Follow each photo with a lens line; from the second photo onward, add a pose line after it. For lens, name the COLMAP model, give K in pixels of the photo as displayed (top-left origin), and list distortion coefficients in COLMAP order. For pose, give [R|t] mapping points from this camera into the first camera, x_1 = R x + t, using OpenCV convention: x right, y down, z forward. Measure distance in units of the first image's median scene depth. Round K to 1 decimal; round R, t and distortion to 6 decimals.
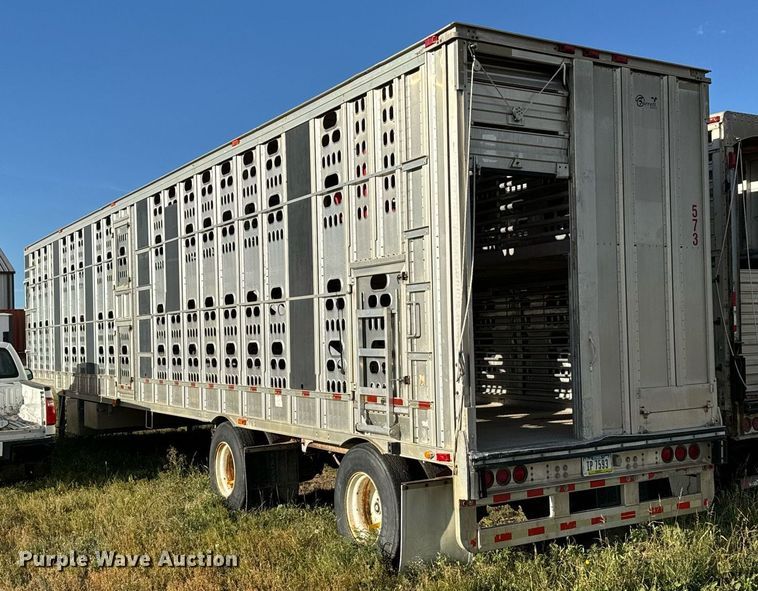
lens RADIAL K [[893.7, 0, 379.5], [0, 893.7, 299.5], [0, 0, 1]] dist [0.143358, -0.026160]
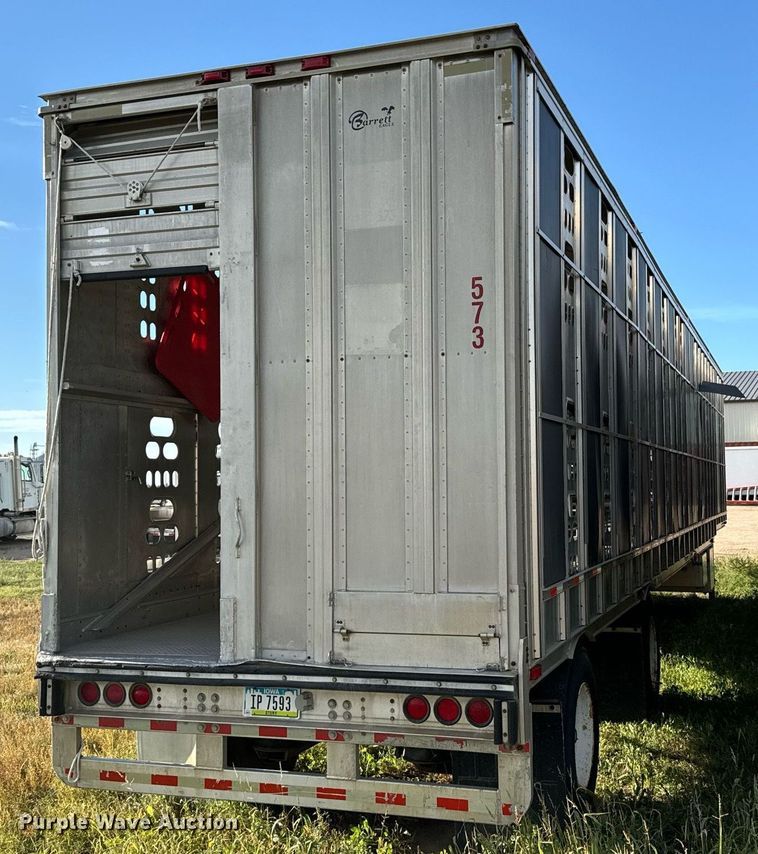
lens RADIAL K [[1112.5, 0, 379.0], [0, 1112.5, 427.0], [0, 0, 1]] dist [0.303721, -1.024087]
pose [[0.618838, -0.016589, -0.785344, 0.892046], [0.026413, 0.999651, -0.000303, -0.012380], [0.785075, -0.020555, 0.619060, 0.540597]]
